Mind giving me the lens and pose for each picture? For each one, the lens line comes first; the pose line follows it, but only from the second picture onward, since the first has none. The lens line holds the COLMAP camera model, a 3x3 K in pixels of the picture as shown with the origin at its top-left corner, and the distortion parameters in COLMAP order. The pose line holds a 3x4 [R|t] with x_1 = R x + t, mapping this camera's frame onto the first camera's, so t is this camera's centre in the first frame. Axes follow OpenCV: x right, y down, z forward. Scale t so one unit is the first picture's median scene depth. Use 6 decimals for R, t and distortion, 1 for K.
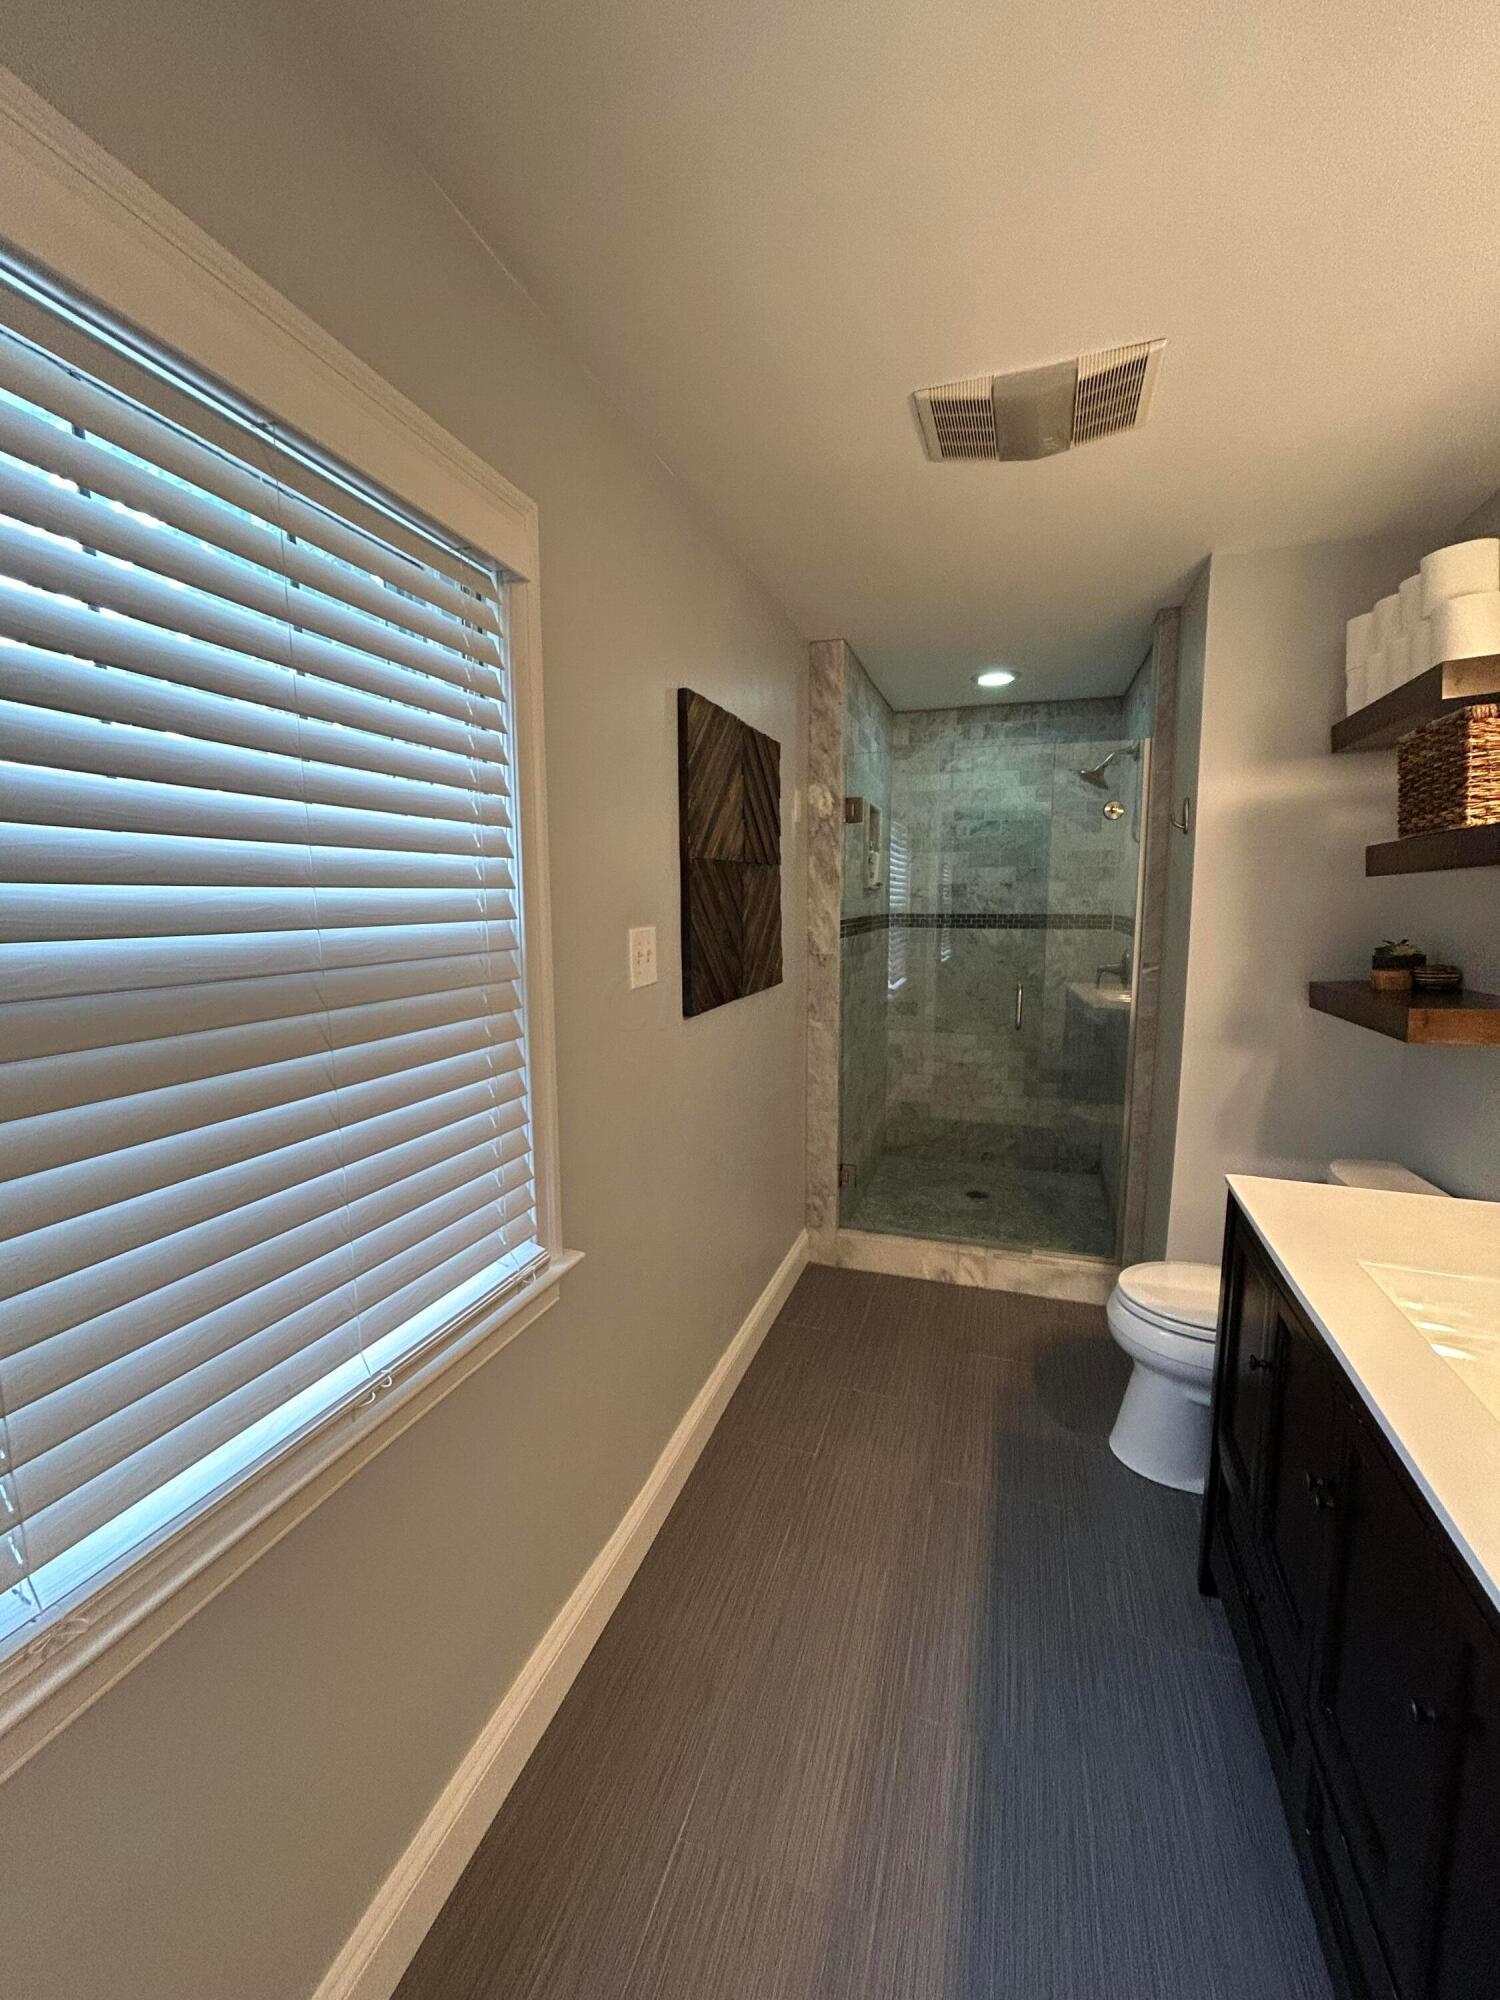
lens RADIAL K [[808.0, 0, 751.0], [0, 808.0, 997.6], [0, 0, 1]] dist [-0.006462, 0.001080]
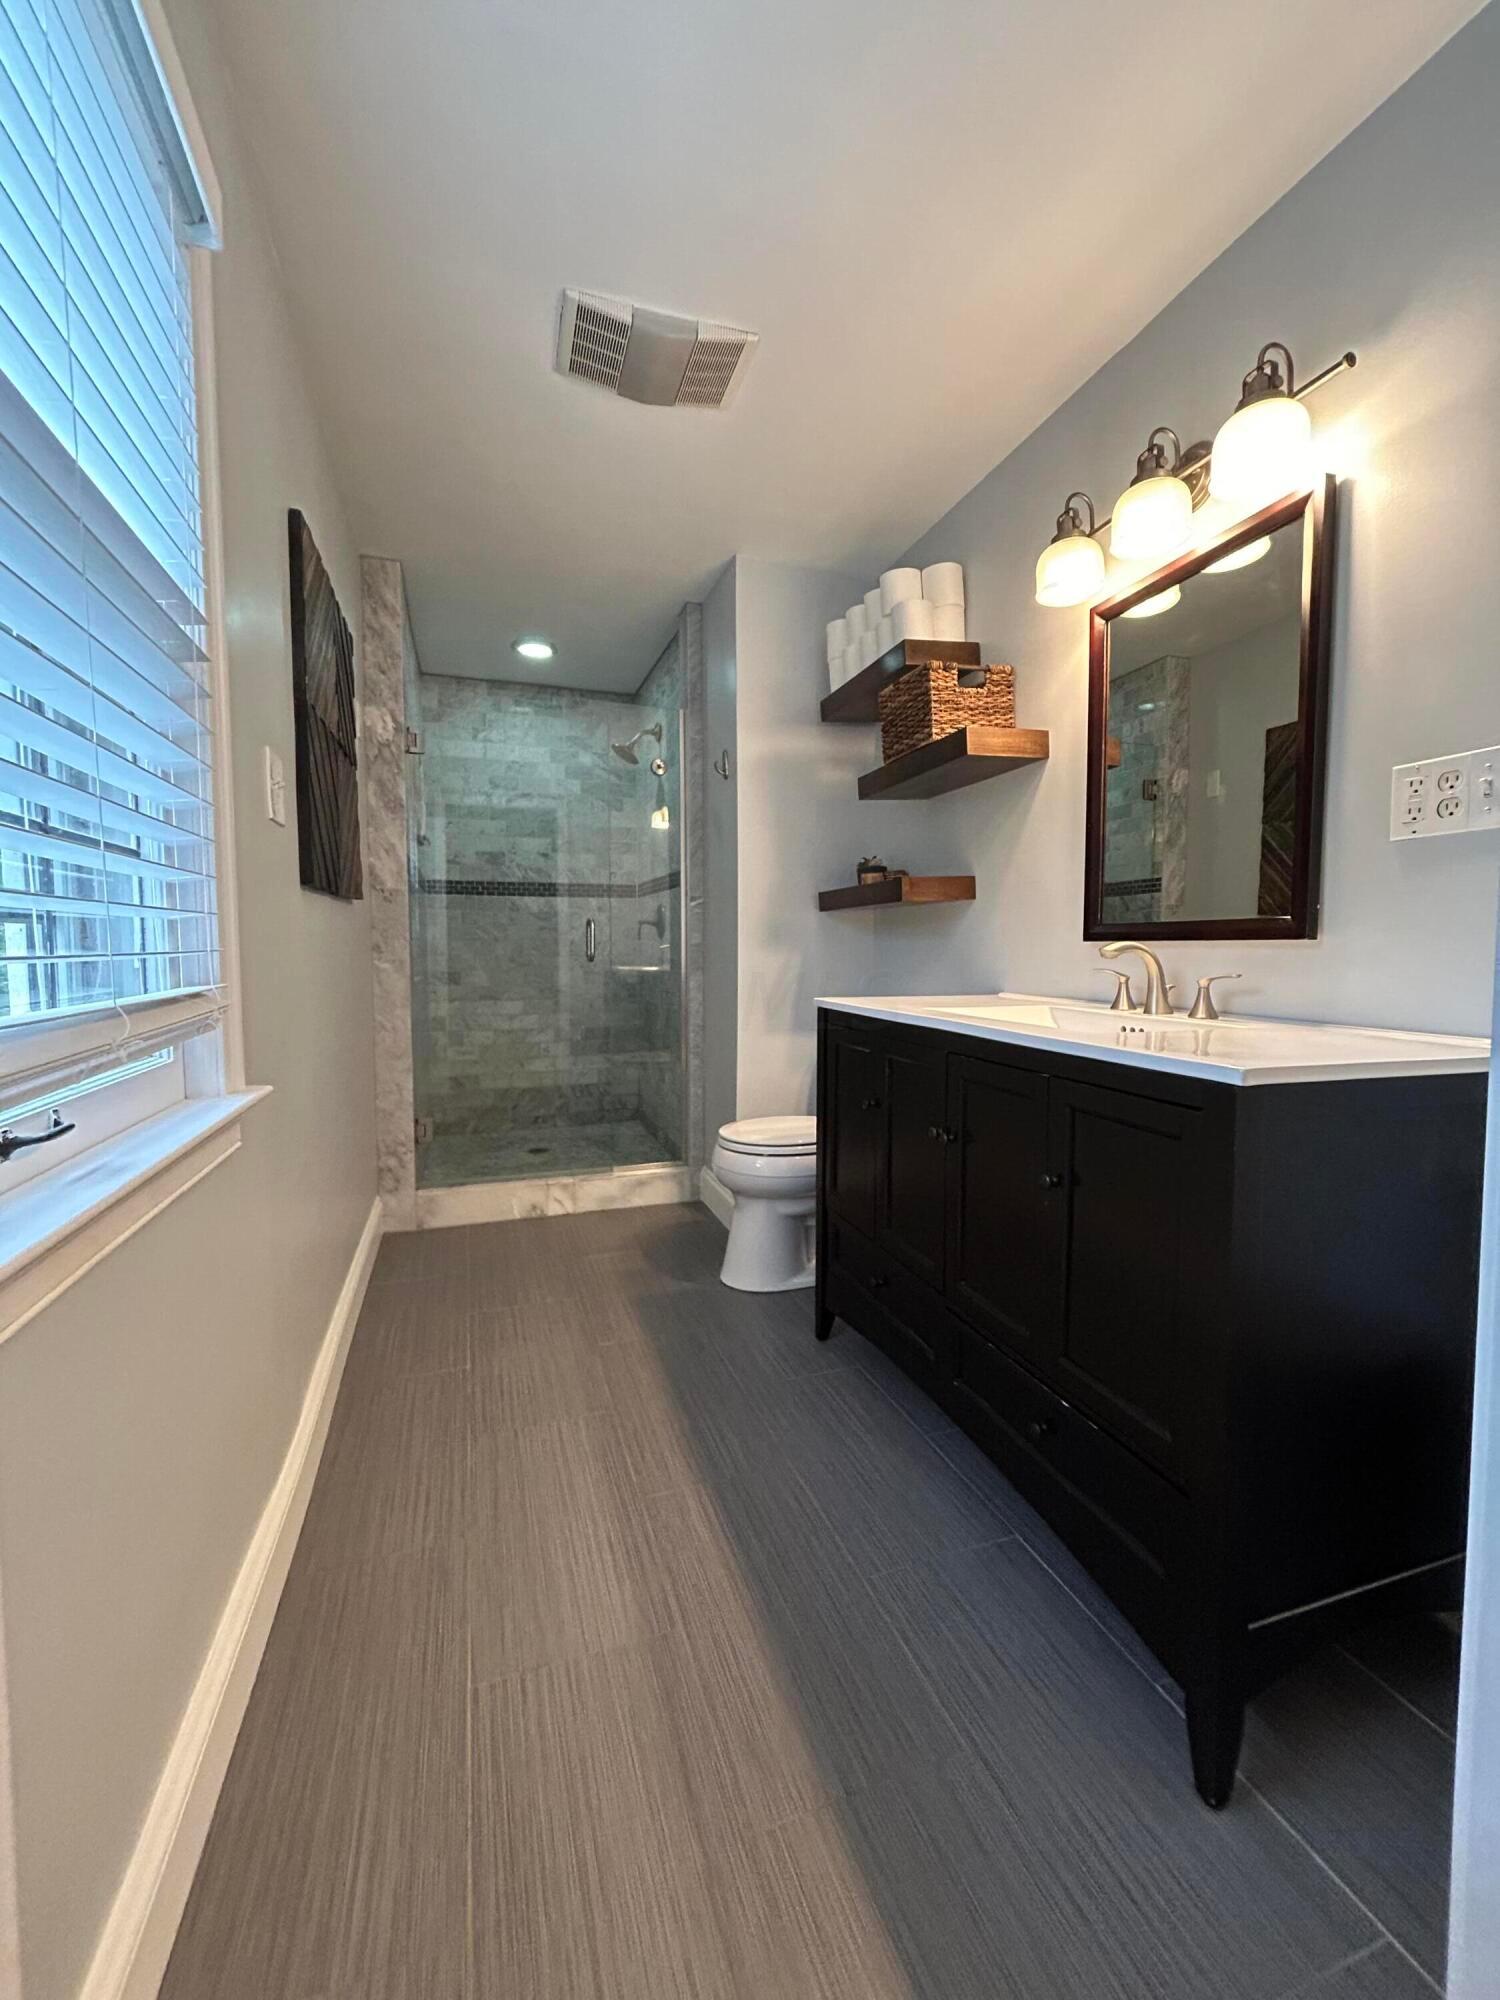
lens RADIAL K [[808.0, 0, 754.6], [0, 808.0, 1000.5], [0, 0, 1]] dist [-0.006462, 0.001080]
pose [[0.793504, -0.040559, 0.607212, -0.142864], [0.075458, 0.996634, -0.032038, 0.133084], [-0.603869, 0.071242, 0.793894, 0.012638]]
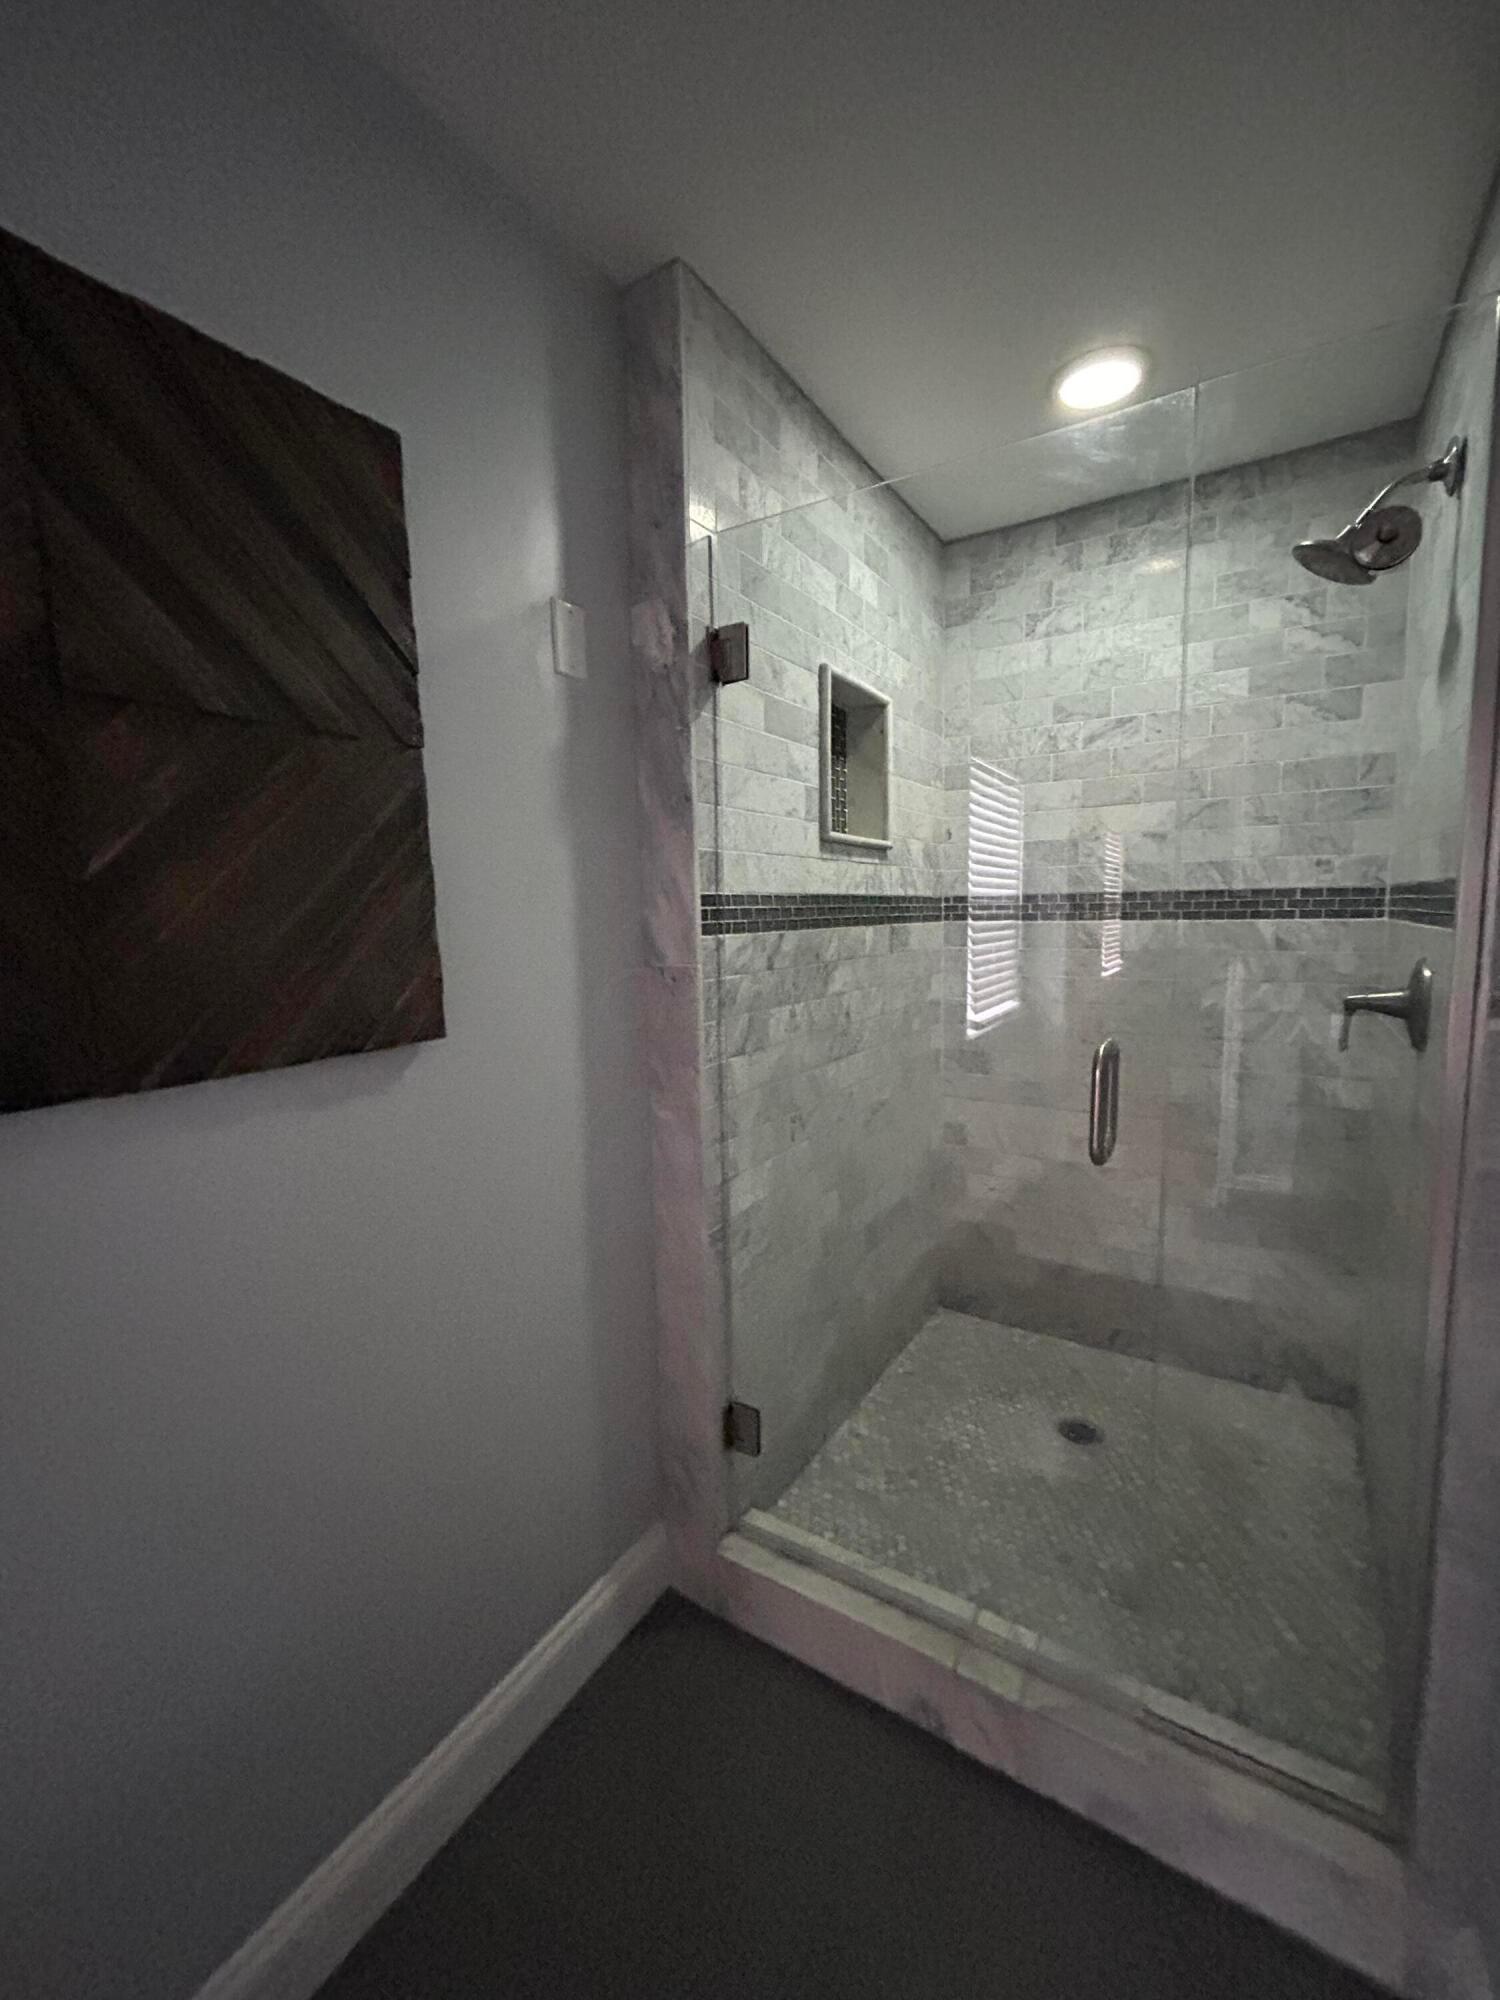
lens RADIAL K [[808.0, 0, 754.1], [0, 808.0, 985.8], [0, 0, 1]] dist [-0.006462, 0.001080]
pose [[0.968832, 0.013442, -0.247355, 0.246795], [-0.018881, 0.999629, -0.019631, -0.034070], [0.246999, 0.023689, 0.968726, 0.541615]]
